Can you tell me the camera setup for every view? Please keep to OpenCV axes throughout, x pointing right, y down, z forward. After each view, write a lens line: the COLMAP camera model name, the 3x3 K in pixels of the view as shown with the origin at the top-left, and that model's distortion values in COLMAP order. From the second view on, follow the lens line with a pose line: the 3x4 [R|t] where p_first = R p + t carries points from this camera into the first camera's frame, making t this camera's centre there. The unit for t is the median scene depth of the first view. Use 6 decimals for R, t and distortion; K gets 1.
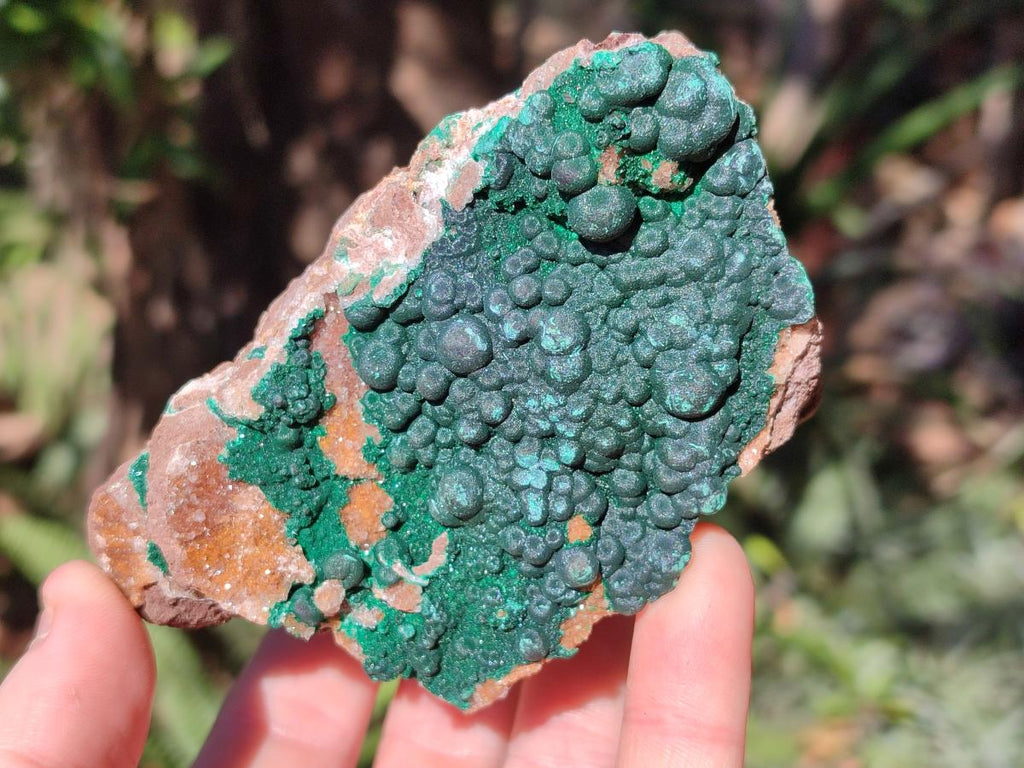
lens RADIAL K [[1186.1, 0, 512.0], [0, 1186.1, 384.0], [0, 0, 1]] dist [-0.008719, -0.005743]
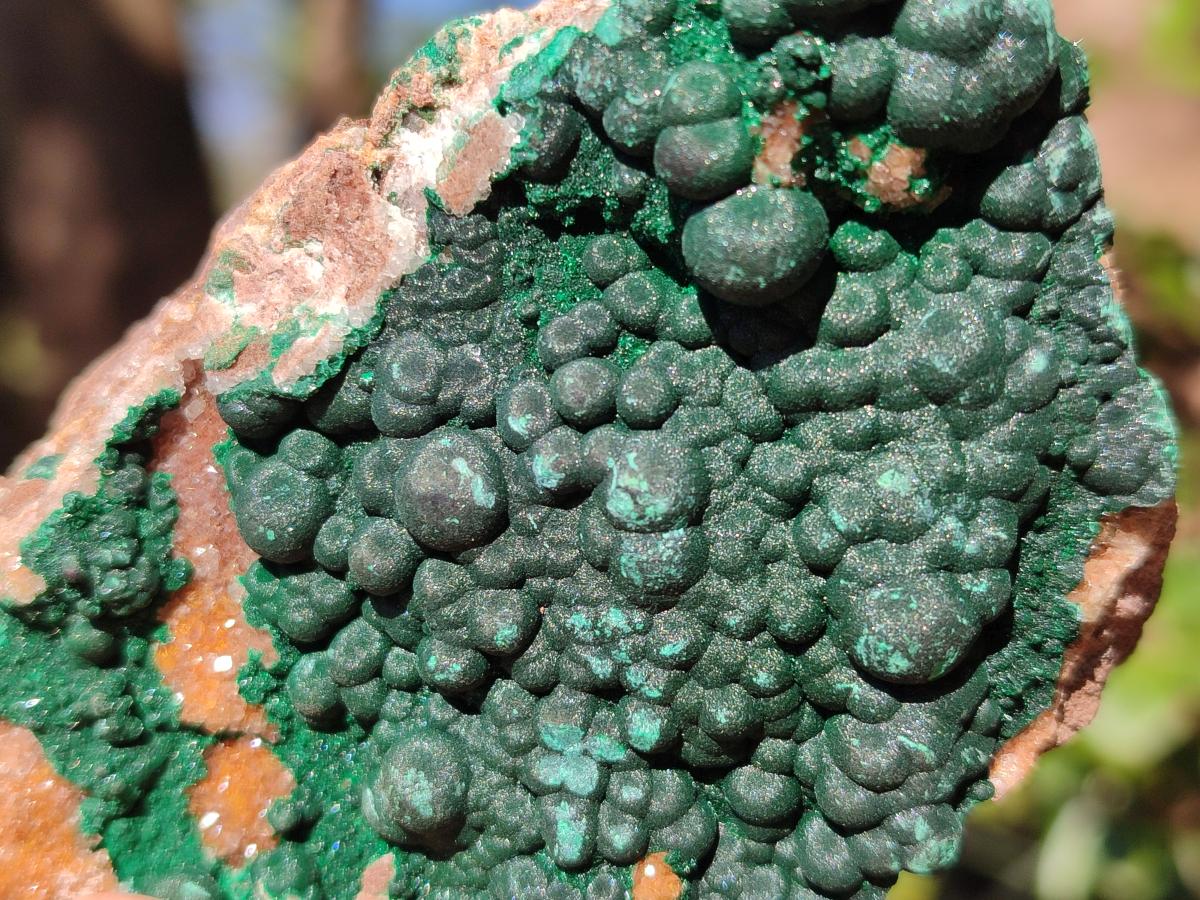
lens RADIAL K [[1573.0, 0, 600.0], [0, 1573.0, 450.0], [0, 0, 1]] dist [0.120879, -1.165346]
pose [[0.996744, 0.080541, -0.003845, 0.022110], [-0.080541, 0.996751, 0.000269, -0.054748], [0.003854, 0.000041, 0.999993, 0.352394]]
